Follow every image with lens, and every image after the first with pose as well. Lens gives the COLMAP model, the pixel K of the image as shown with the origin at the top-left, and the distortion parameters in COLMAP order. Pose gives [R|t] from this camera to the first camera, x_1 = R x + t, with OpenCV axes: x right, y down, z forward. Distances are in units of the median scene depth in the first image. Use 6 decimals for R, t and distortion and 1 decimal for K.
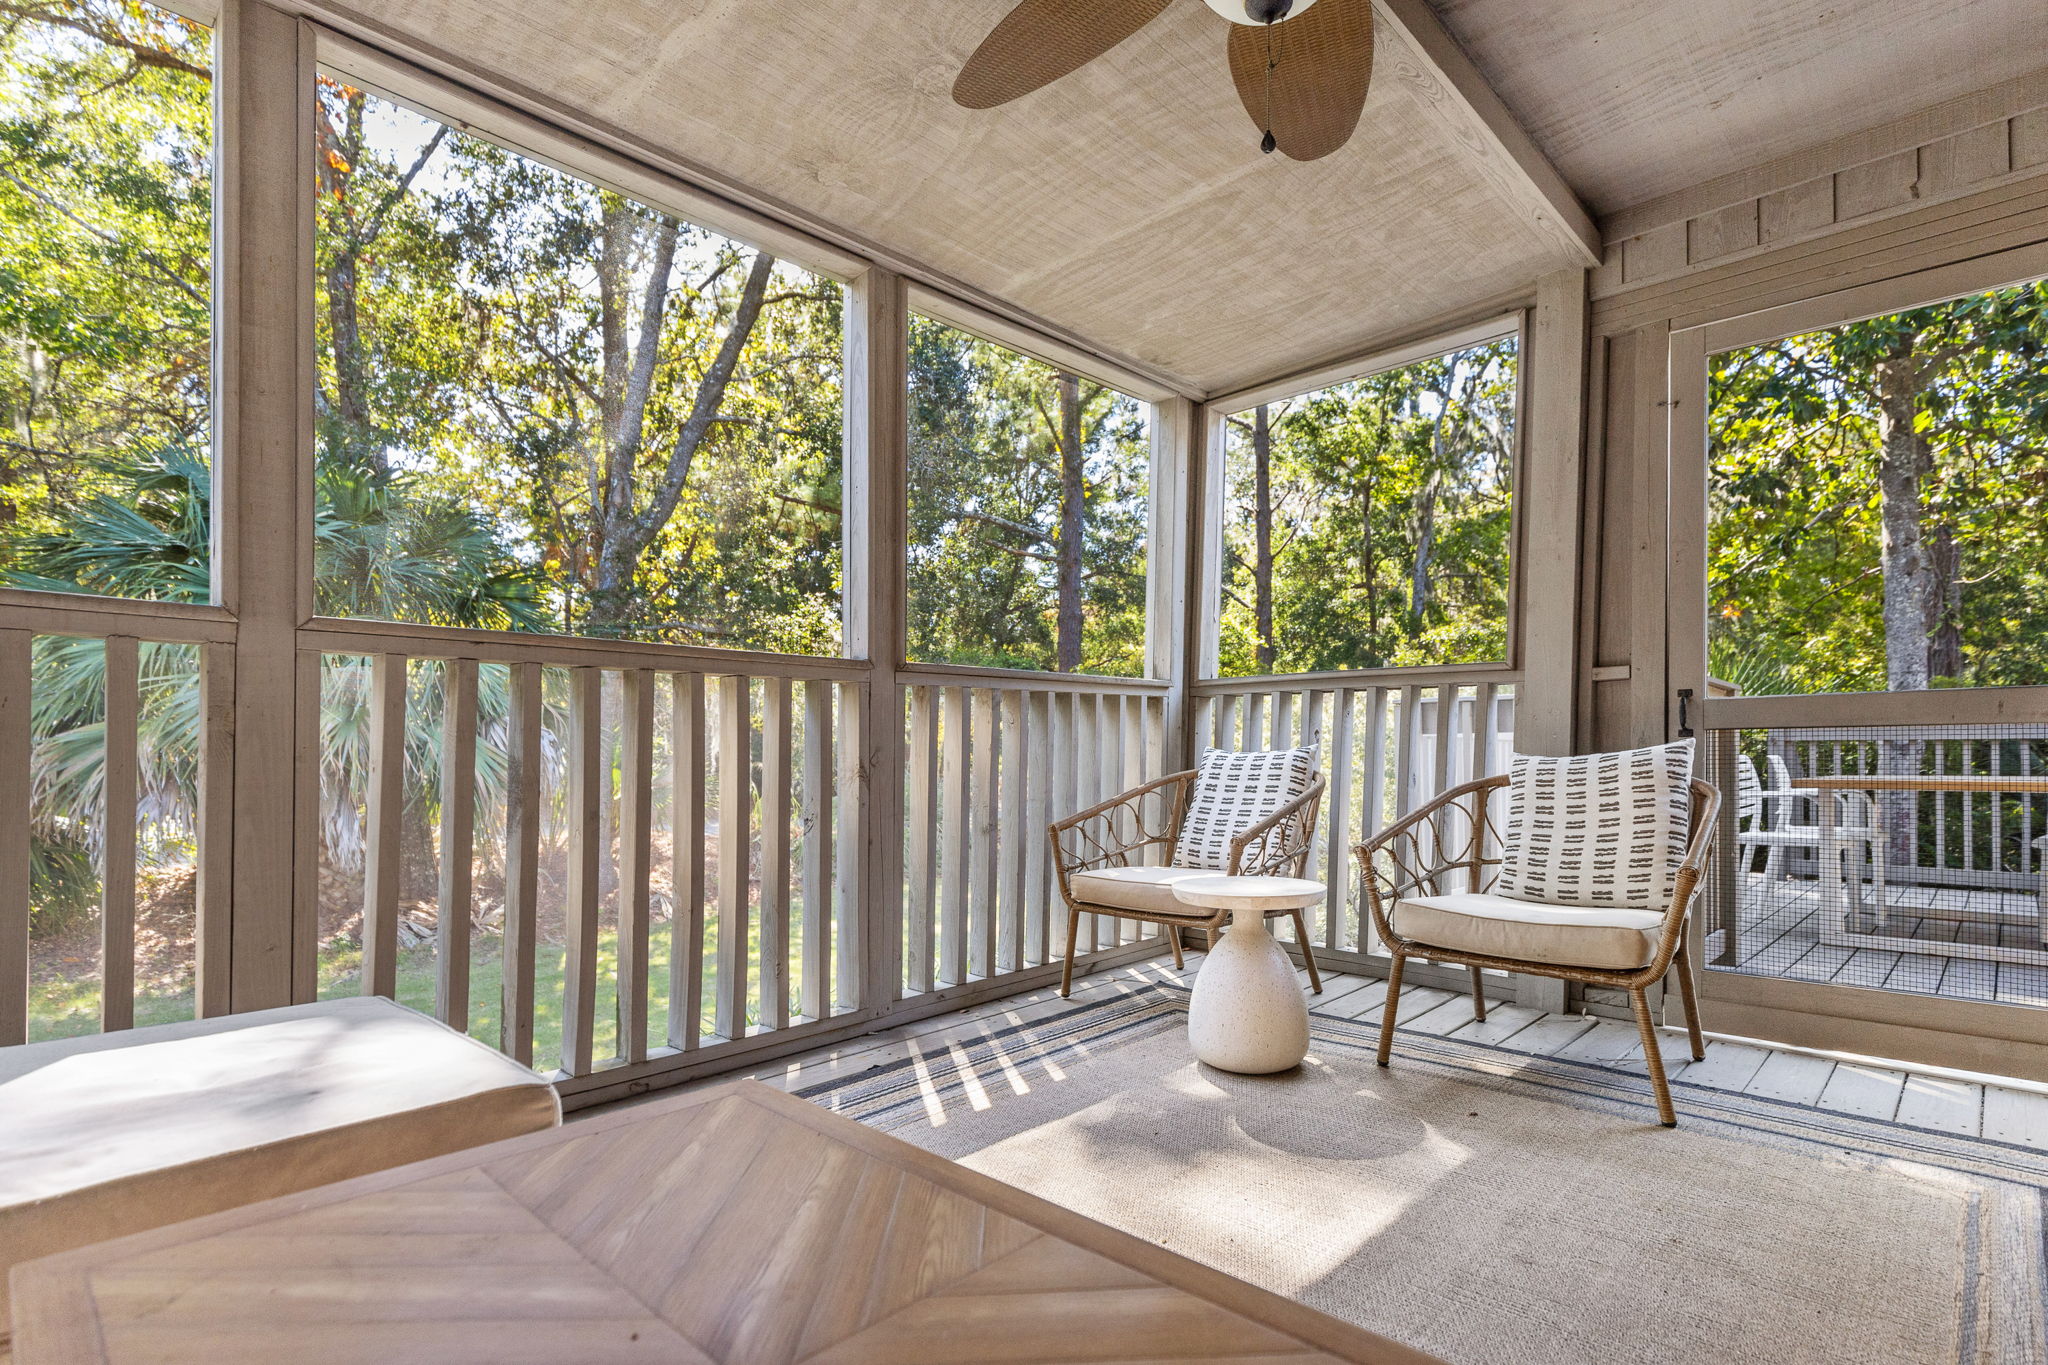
lens RADIAL K [[999.7, 0, 1076.6], [0, 999.7, 745.5], [0, 0, 1]] dist [-0.002036, -0.000349]
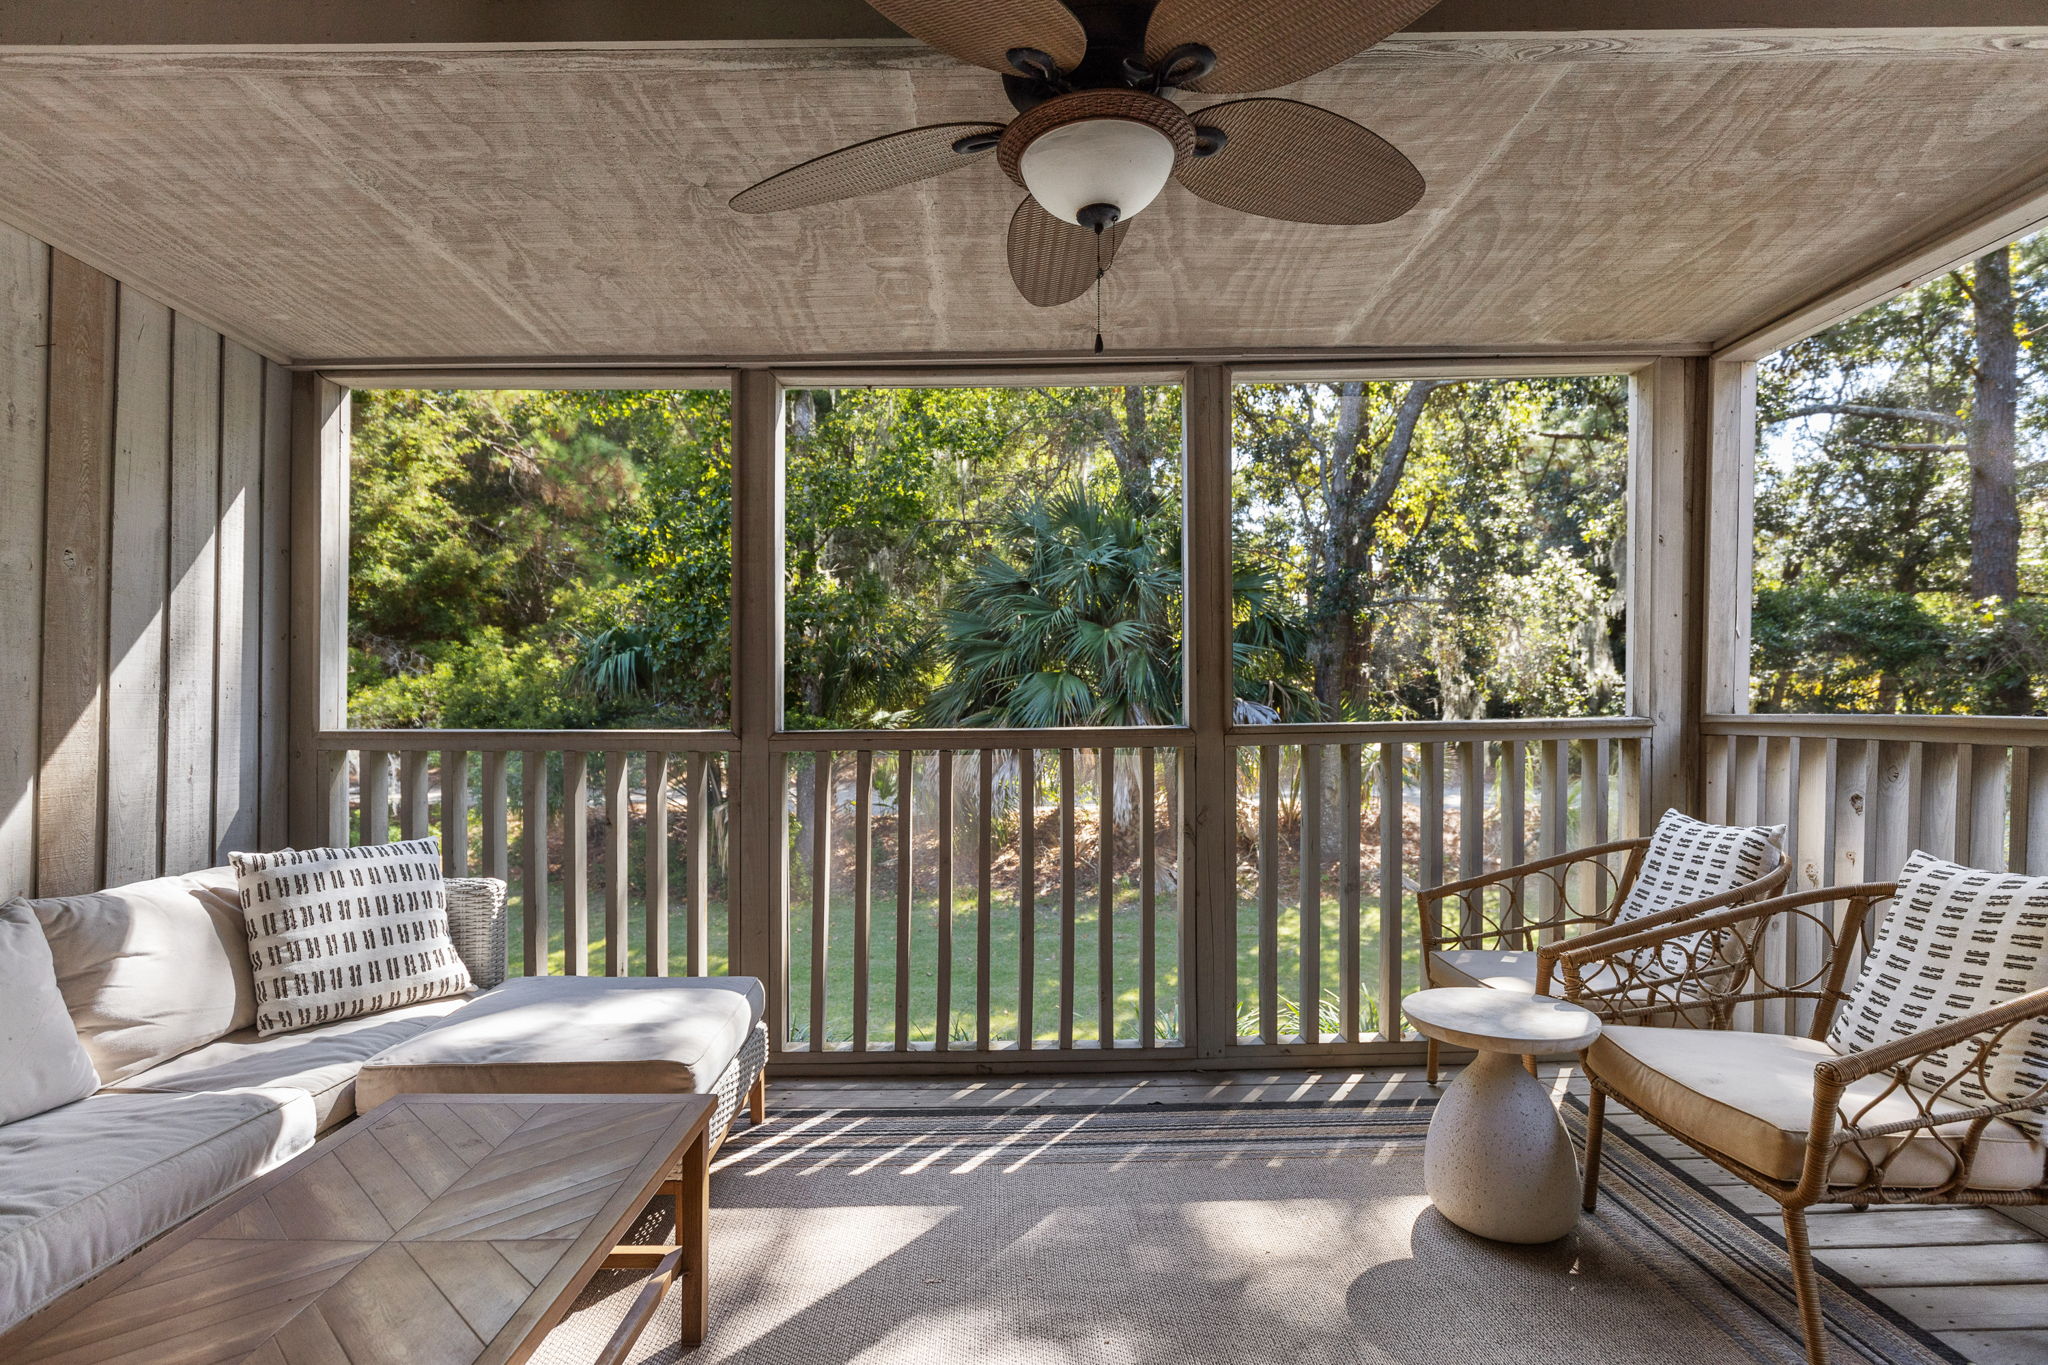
lens RADIAL K [[1077.9, 0, 1029.4], [0, 1077.9, 695.0], [0, 0, 1]] dist [-0.000151, -0.000226]
pose [[0.684130, -0.008810, -0.729307, 0.266707], [0.009852, 0.999947, -0.002838, -0.060605], [0.729293, -0.005244, 0.684181, 0.034771]]
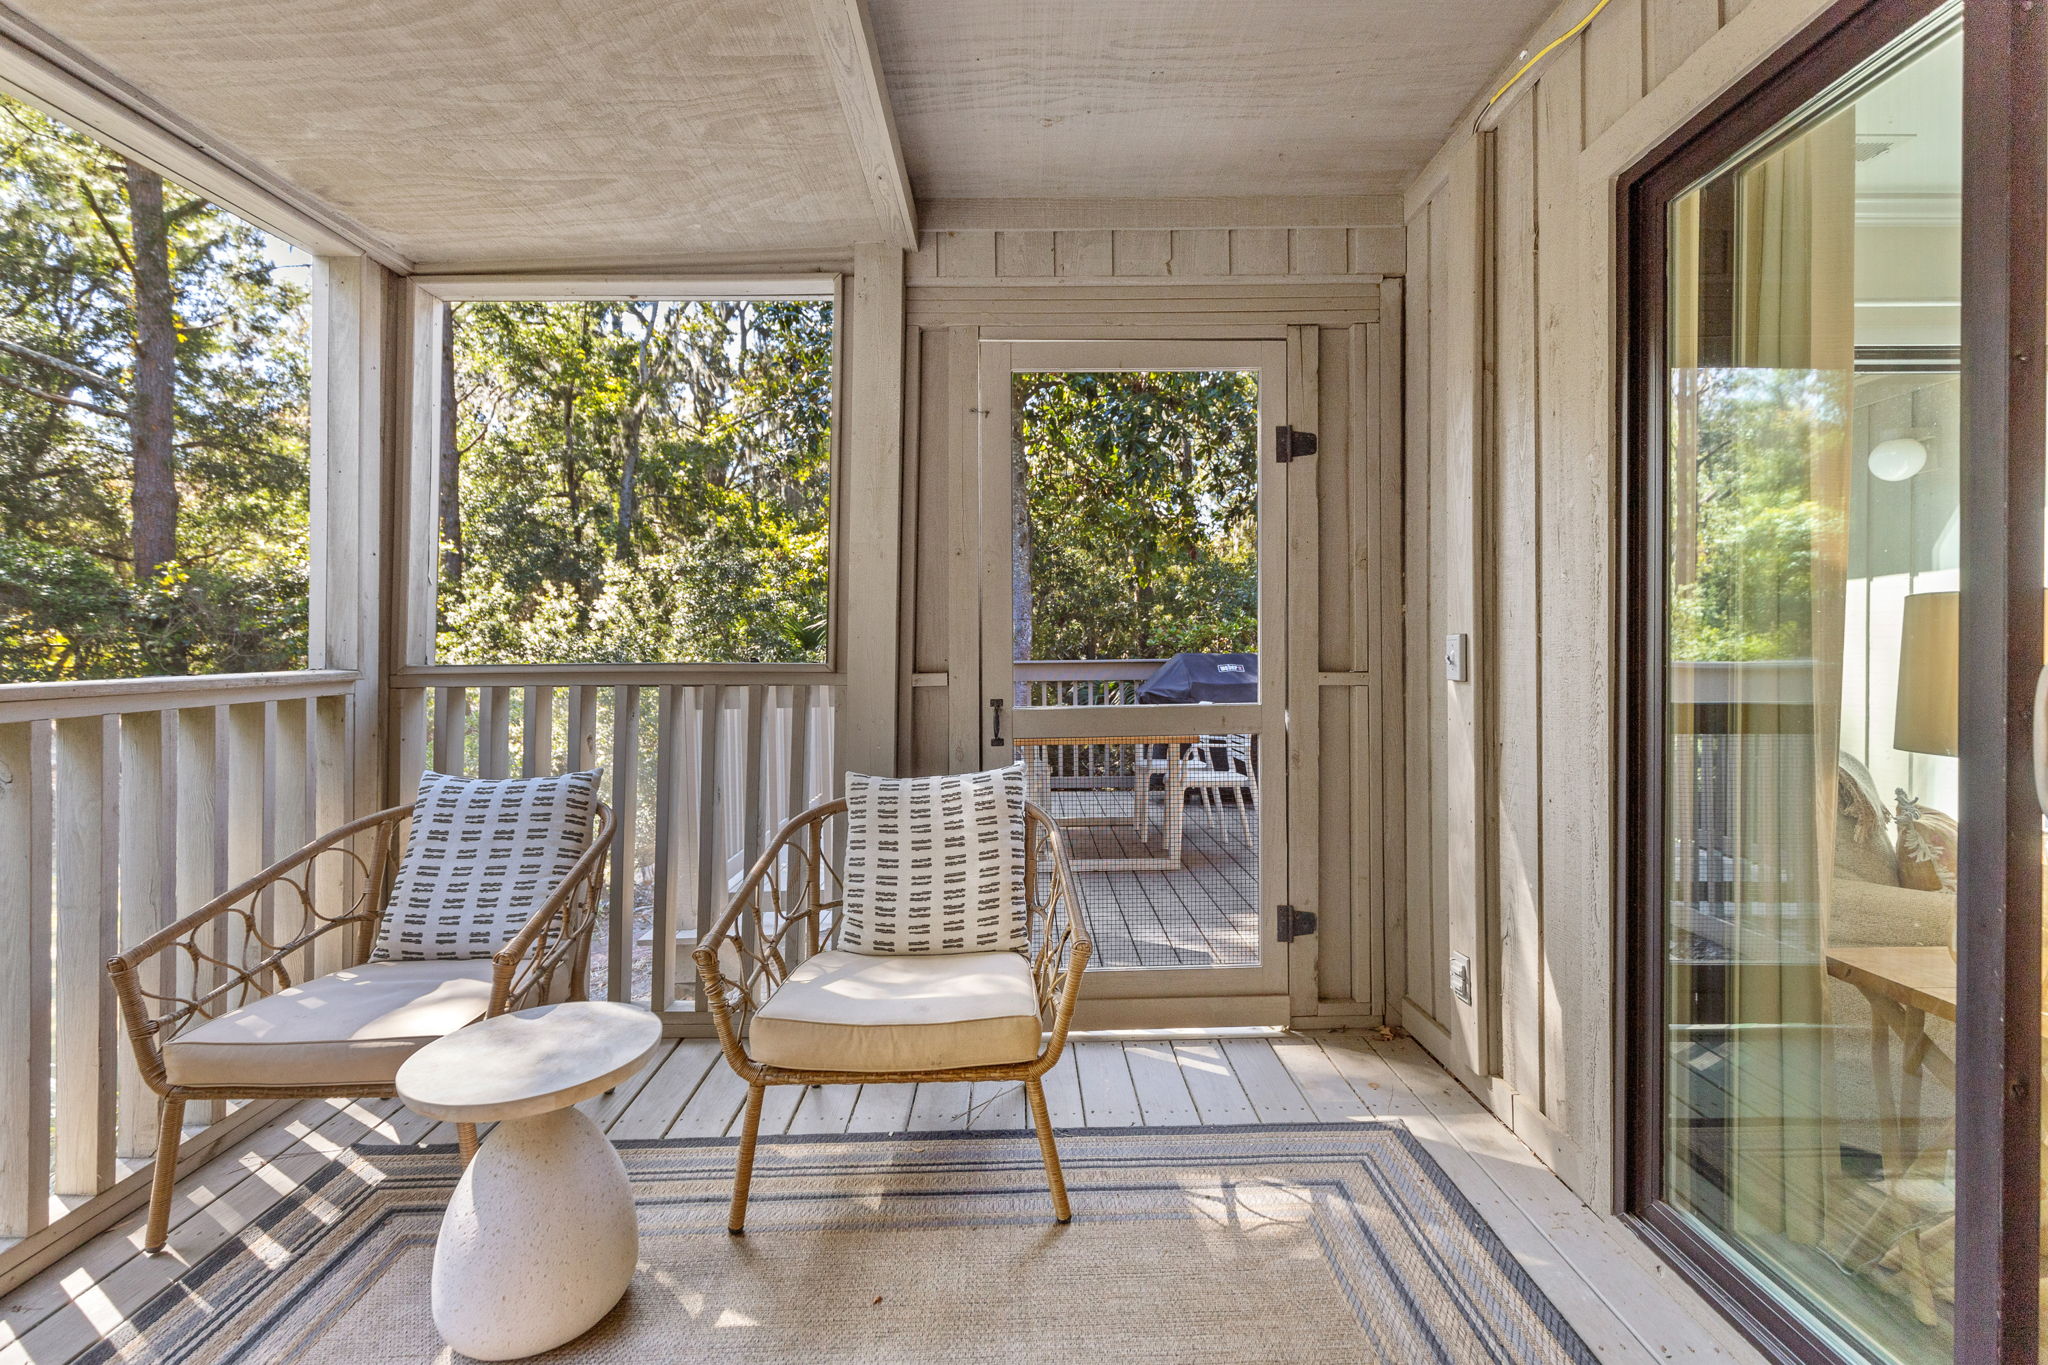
lens RADIAL K [[909.5, 0, 1026.0], [0, 909.5, 665.6], [0, 0, 1]] dist [0.000737, 0.000167]
pose [[0.728554, -0.015326, 0.684817, 0.000018], [0.000160, 0.999753, 0.022205, -0.057885], [-0.684988, -0.016068, 0.728377, 0.161546]]
